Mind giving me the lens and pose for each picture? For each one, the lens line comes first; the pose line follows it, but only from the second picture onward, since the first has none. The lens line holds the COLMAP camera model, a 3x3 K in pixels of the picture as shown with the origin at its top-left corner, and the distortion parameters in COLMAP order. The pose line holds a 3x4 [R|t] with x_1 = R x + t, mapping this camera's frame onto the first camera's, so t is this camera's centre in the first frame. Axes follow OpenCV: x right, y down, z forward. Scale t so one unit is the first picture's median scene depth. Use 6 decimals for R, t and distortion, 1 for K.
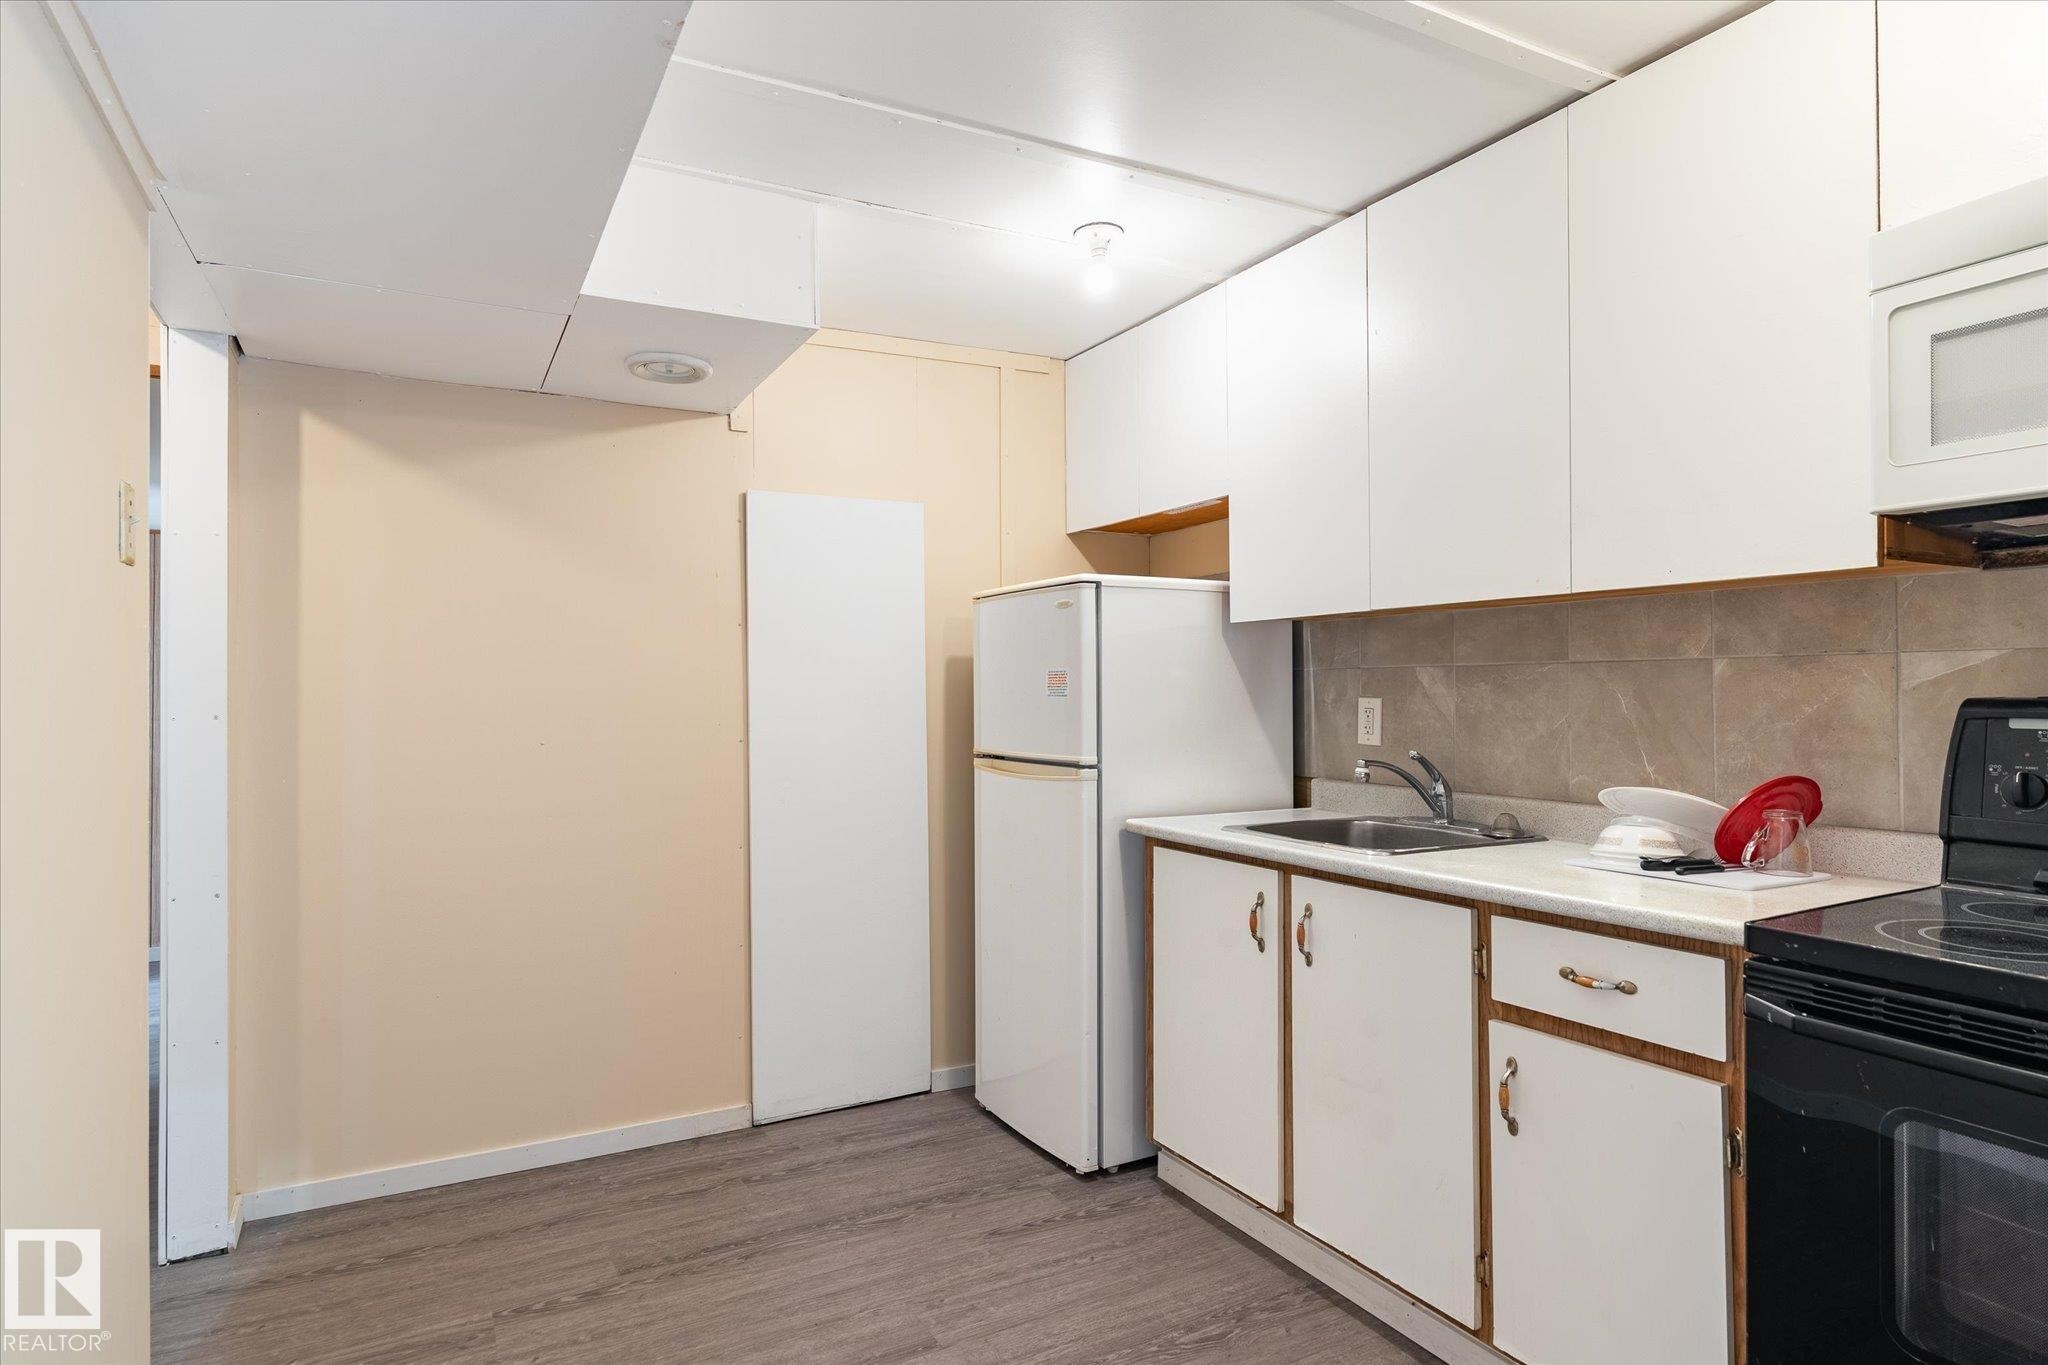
lens RADIAL K [[1159.9, 0, 1031.7], [0, 1159.9, 687.7], [0, 0, 1]] dist [-0.000161, -0.000153]
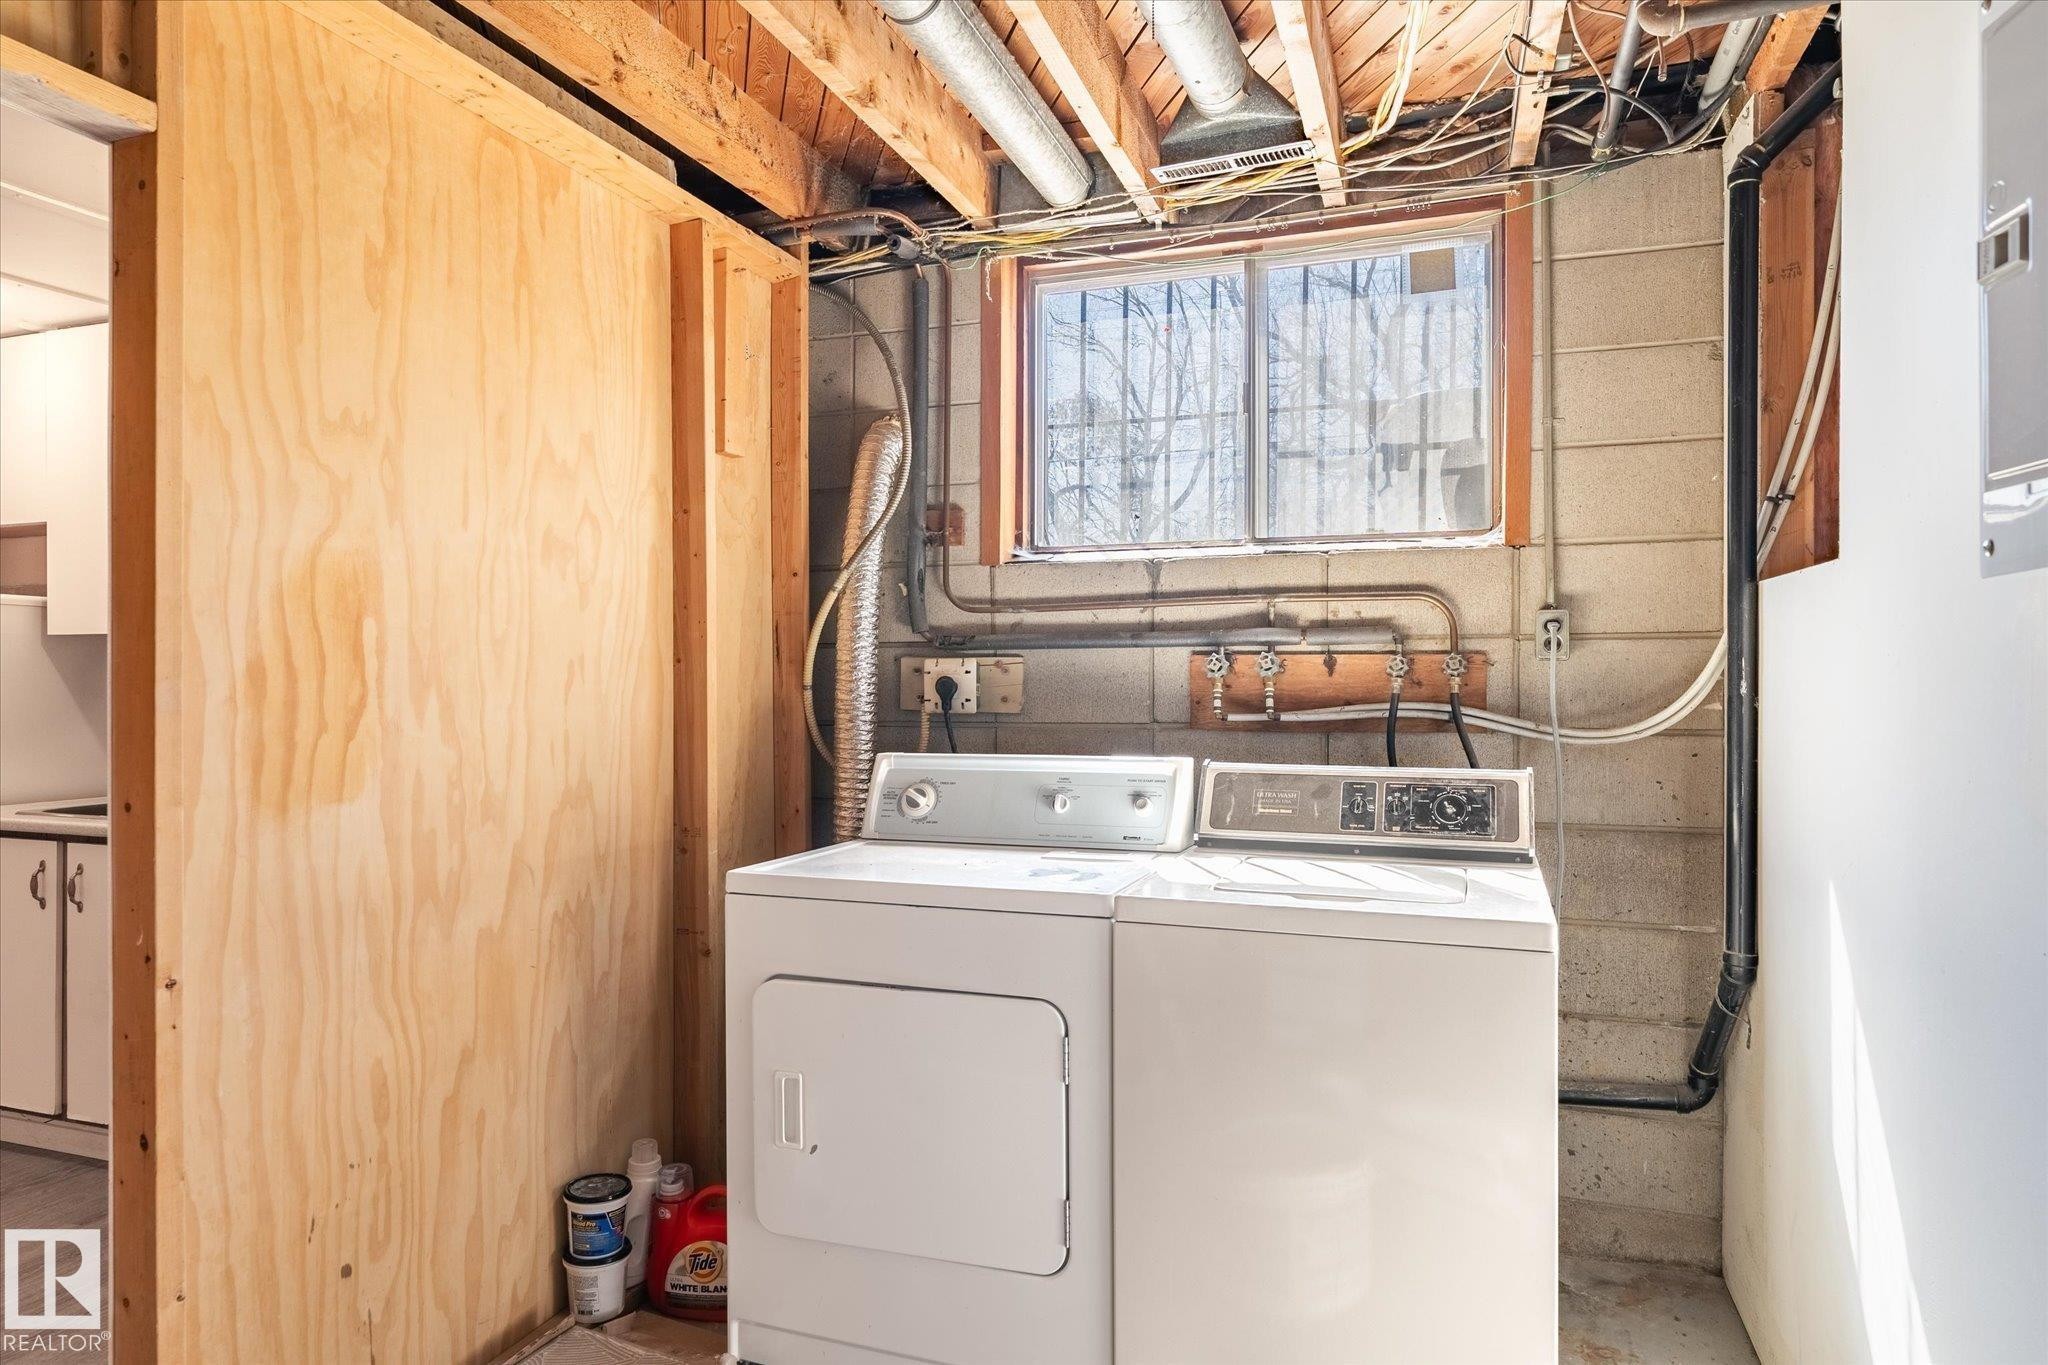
lens RADIAL K [[1159.9, 0, 1029.2], [0, 1159.9, 679.0], [0, 0, 1]] dist [-0.000161, -0.000153]
pose [[0.729714, 0.001441, 0.683751, 0.126531], [-0.007555, 0.999954, 0.005955, -0.031133], [-0.683711, -0.009511, 0.729691, -0.629972]]
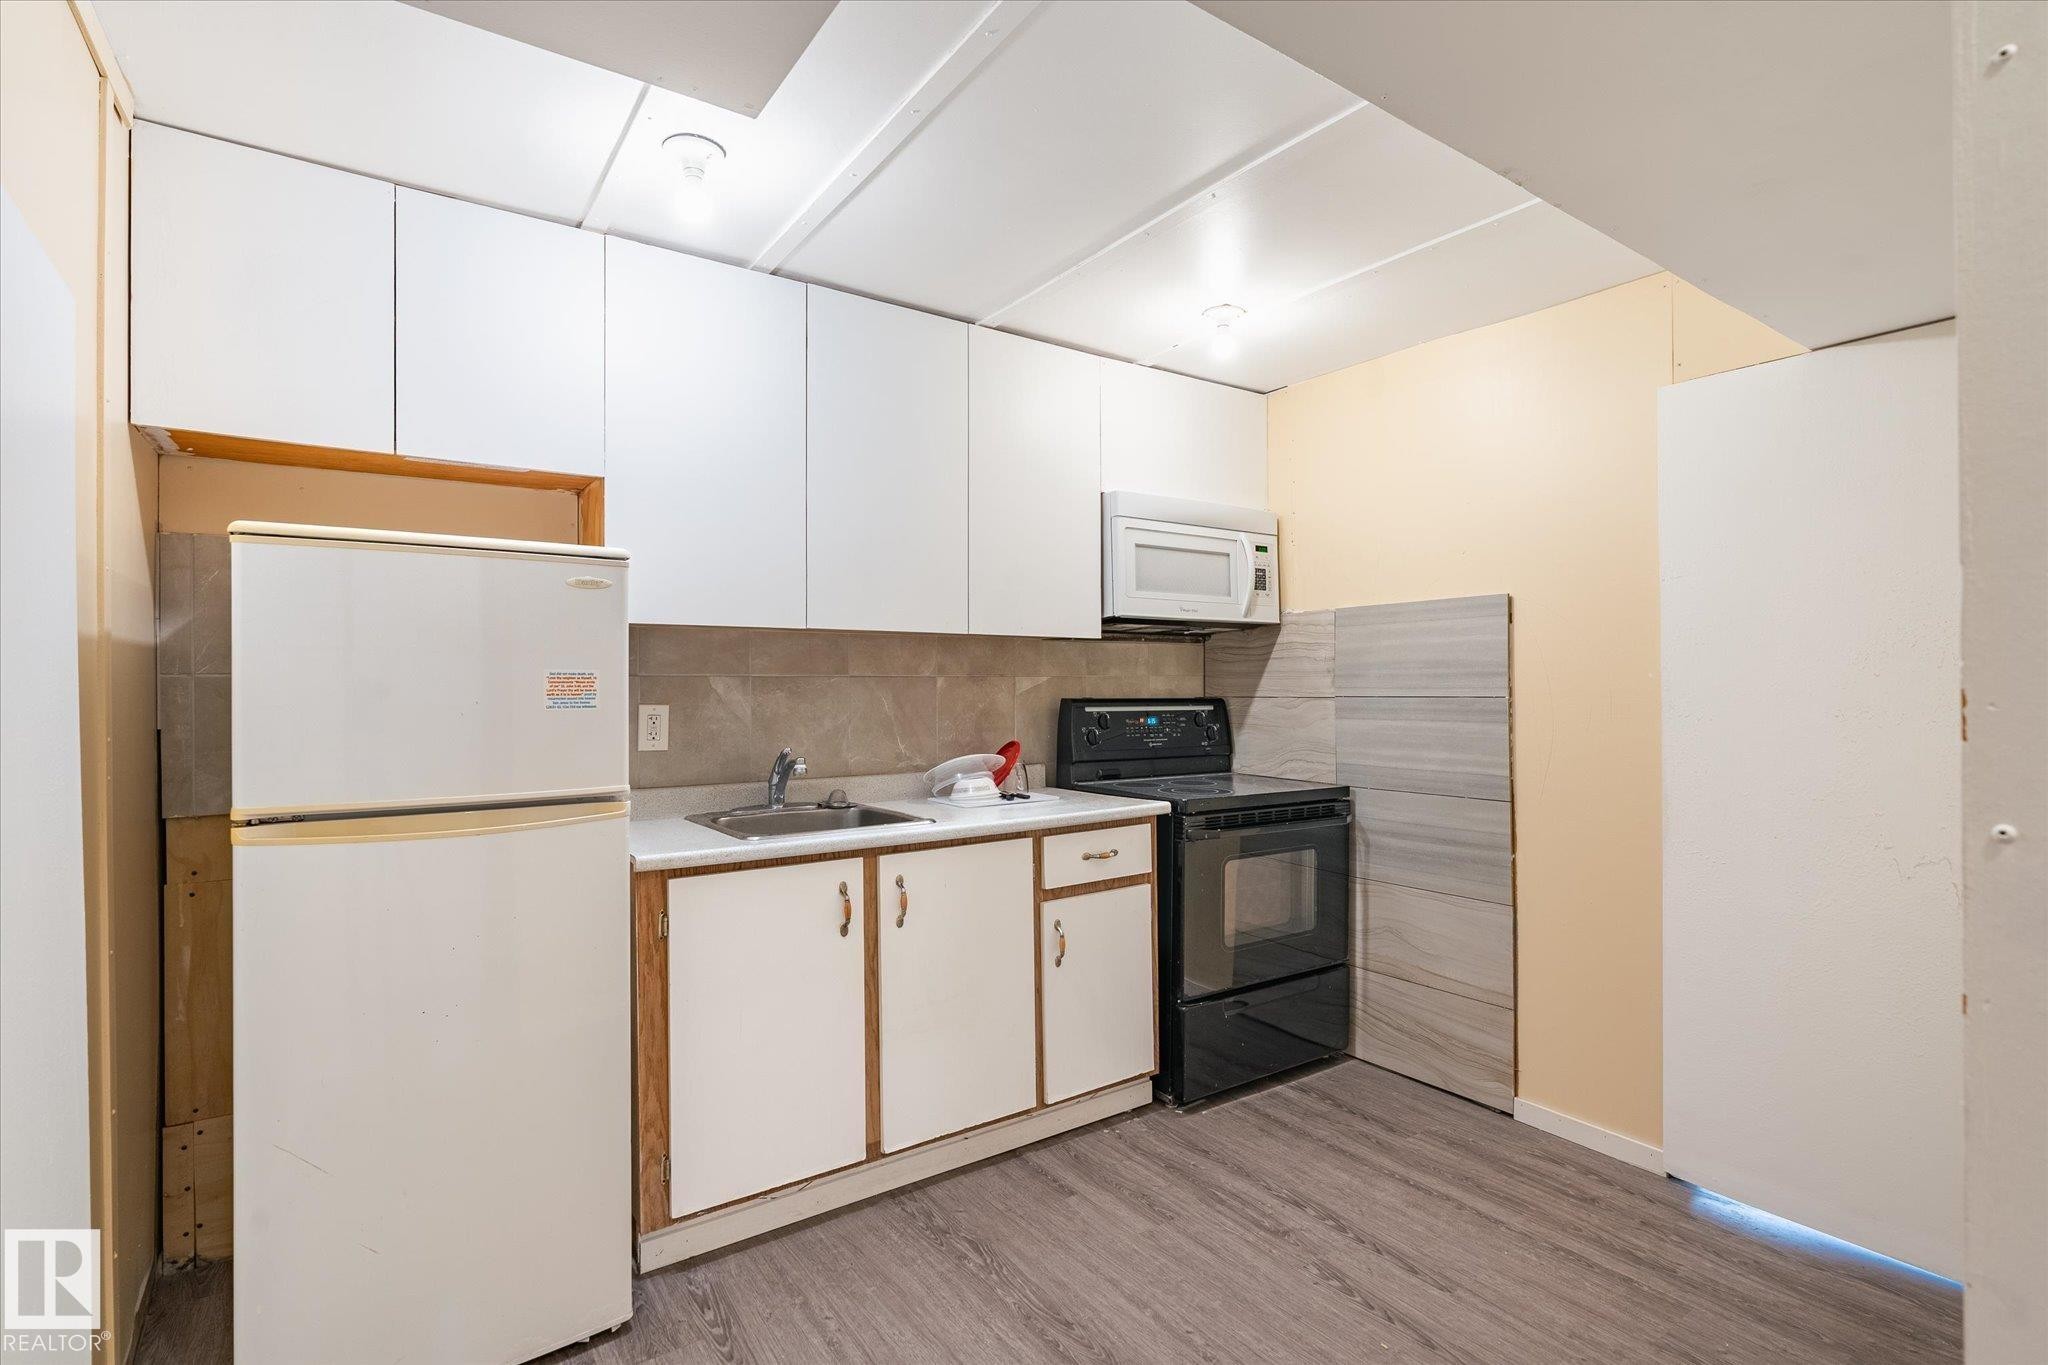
lens RADIAL K [[973.8, 0, 1021.3], [0, 973.8, 684.2], [0, 0, 1]] dist [0.002280, 0.000339]
pose [[-0.122130, 0.008655, 0.992476, -0.770499], [0.001276, 0.999963, -0.008564, -0.002090], [-0.992513, 0.000220, -0.122137, 0.987296]]
